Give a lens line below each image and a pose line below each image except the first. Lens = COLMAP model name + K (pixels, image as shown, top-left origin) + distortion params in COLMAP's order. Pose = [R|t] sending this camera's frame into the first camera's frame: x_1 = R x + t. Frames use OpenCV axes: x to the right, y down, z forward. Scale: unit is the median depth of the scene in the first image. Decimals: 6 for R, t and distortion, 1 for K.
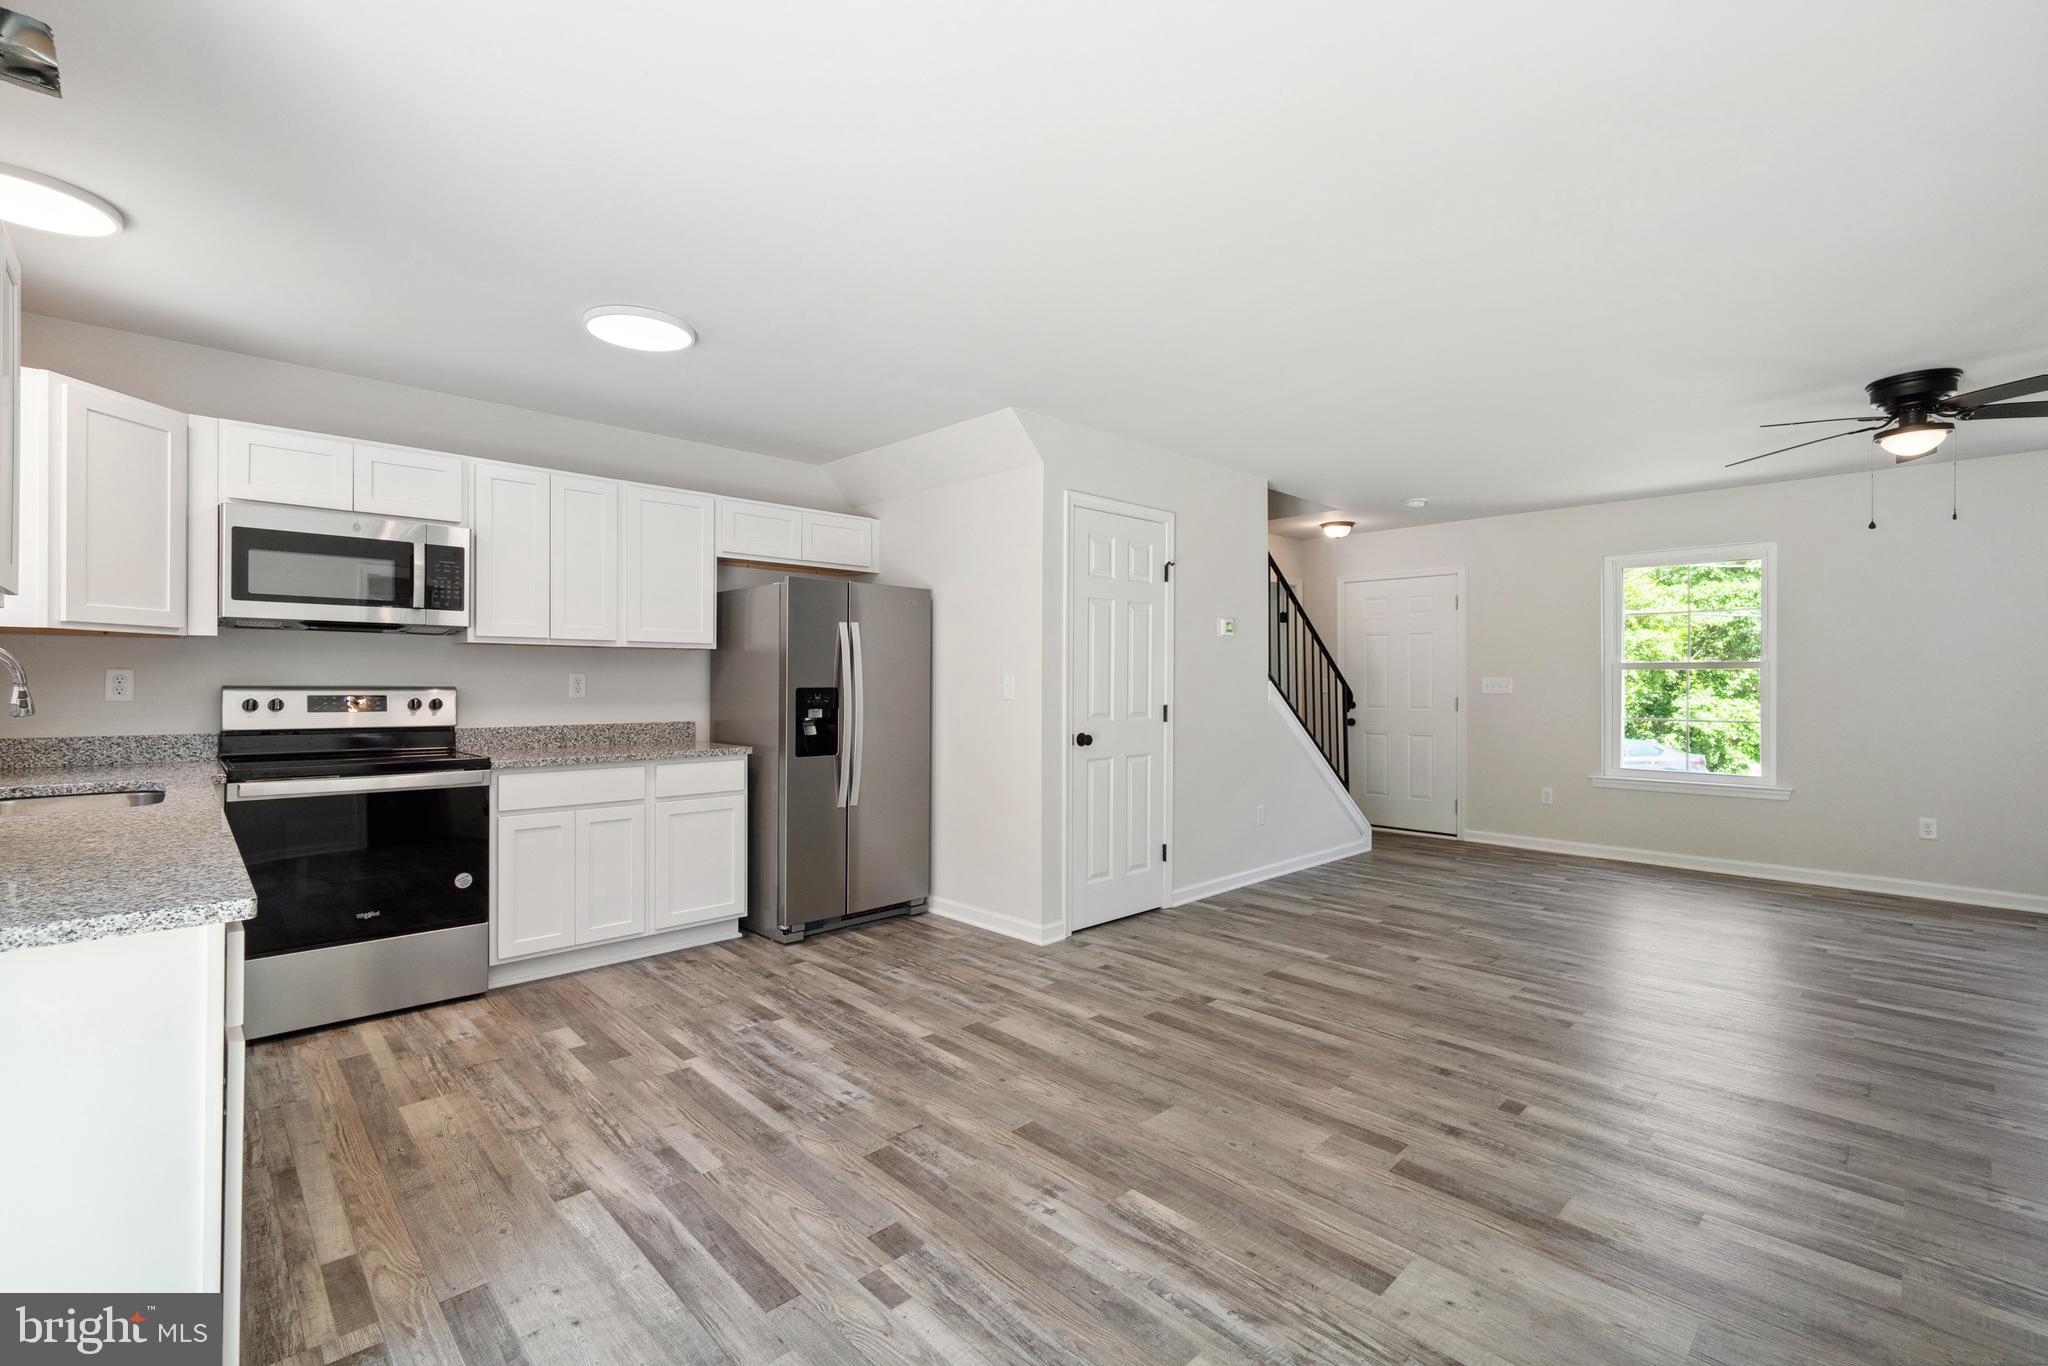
lens RADIAL K [[904.1, 0, 1019.7], [0, 904.1, 673.4], [0, 0, 1]] dist [-0.008553, 0.001521]
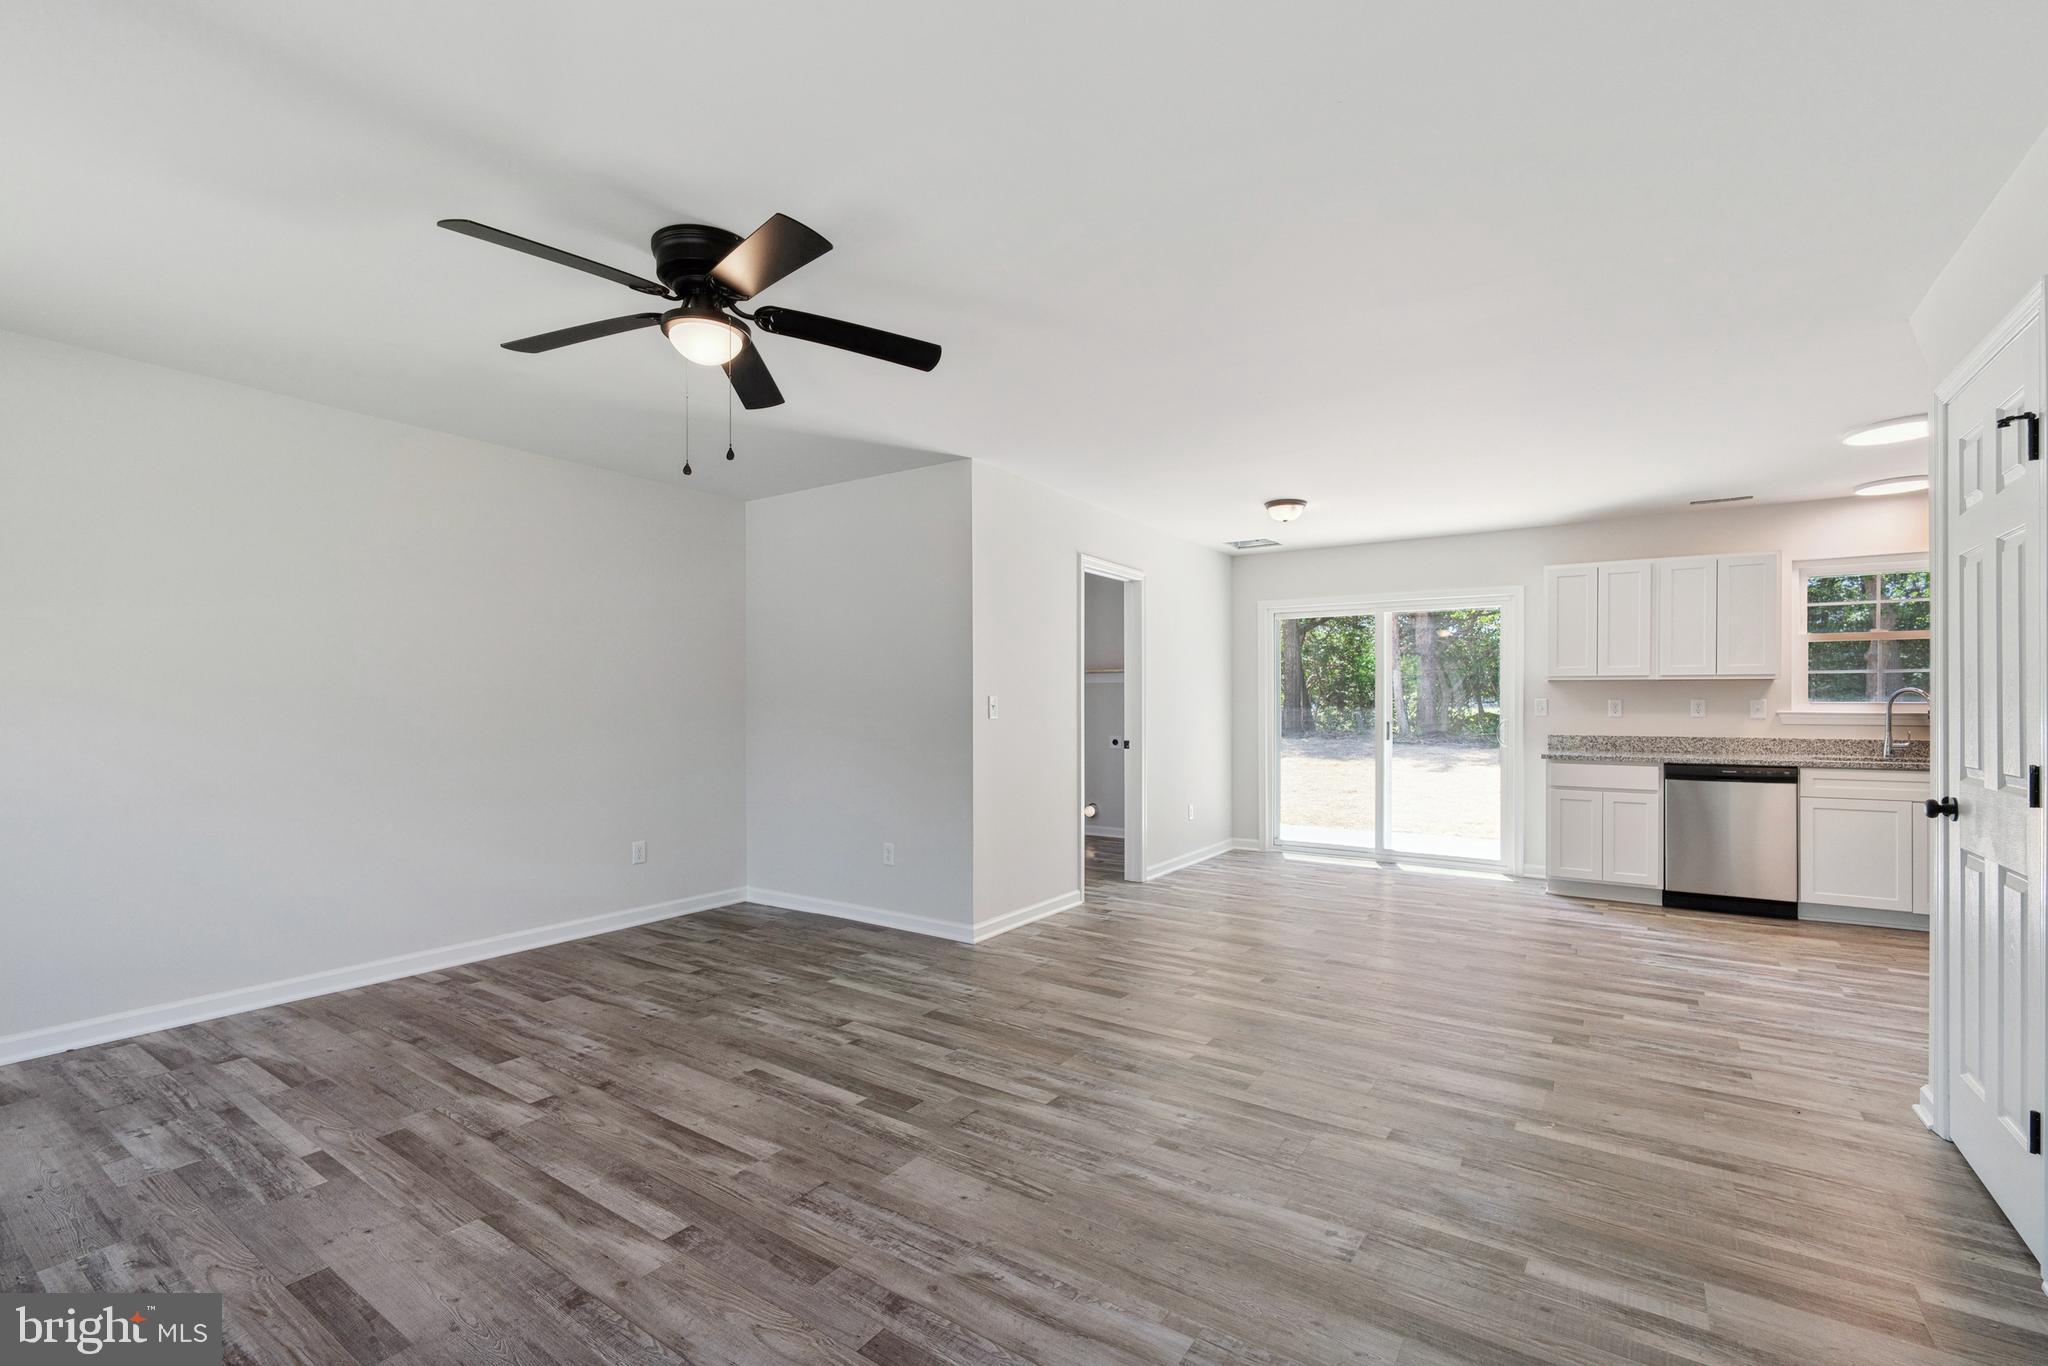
lens RADIAL K [[904.1, 0, 1012.1], [0, 904.1, 683.7], [0, 0, 1]] dist [-0.008553, 0.001521]
pose [[-0.980062, -0.007312, -0.198556, 0.954271], [-0.002037, 0.999640, -0.026758, 0.012031], [0.198680, -0.025820, -0.979724, 1.806693]]
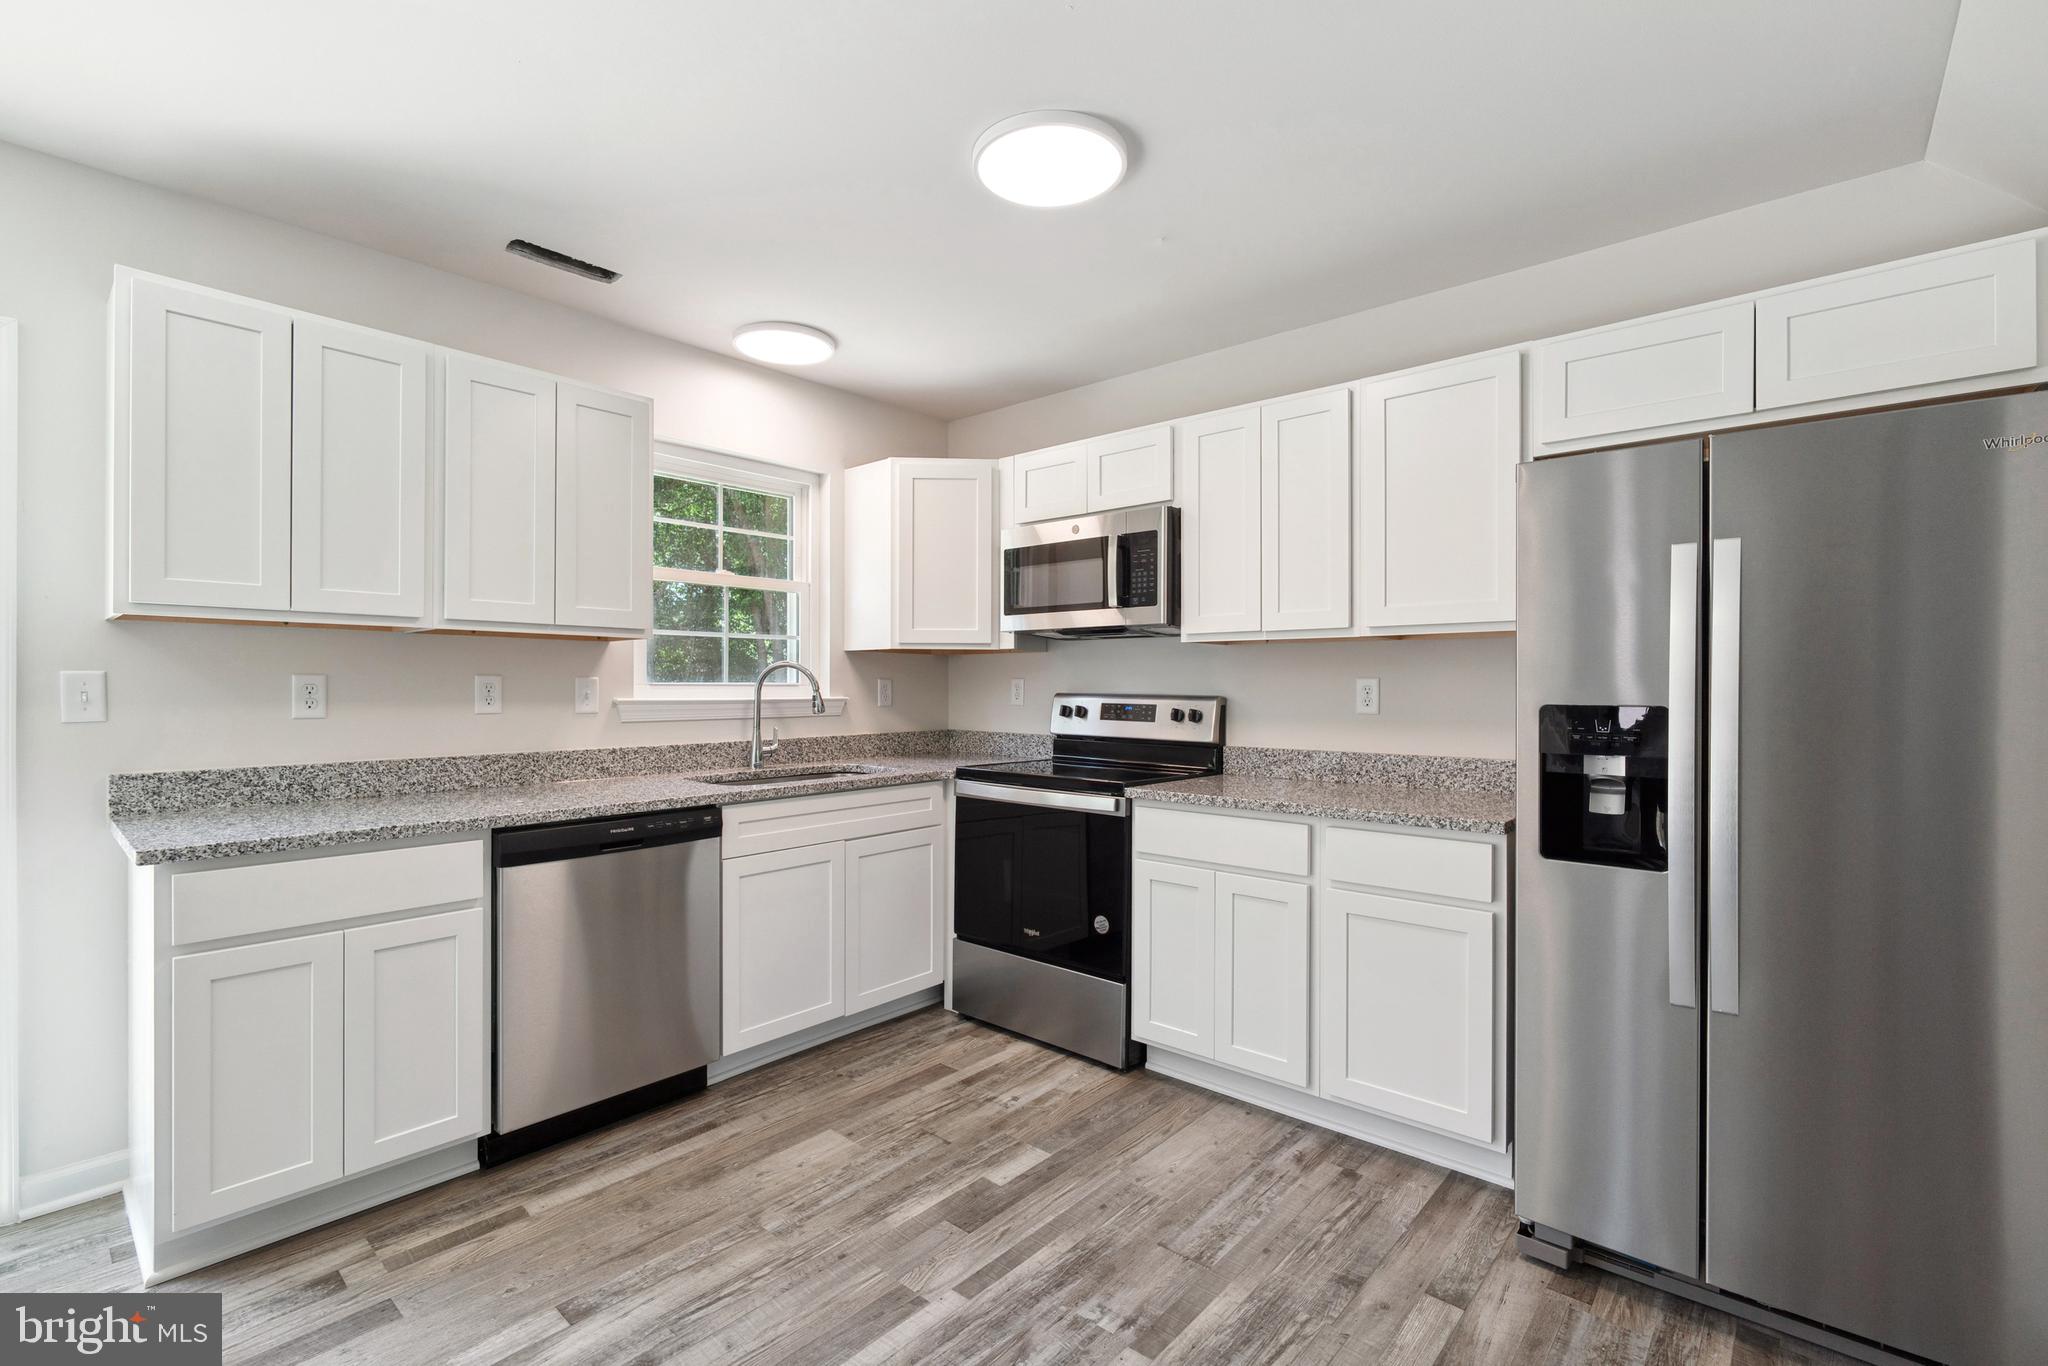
lens RADIAL K [[904.1, 0, 1015.6], [0, 904.1, 685.7], [0, 0, 1]] dist [-0.008553, 0.001521]
pose [[0.081578, -0.002546, -0.996664, 0.217496], [0.005118, 0.999985, -0.002135, 0.006665], [0.996654, -0.004926, 0.081590, 0.830511]]
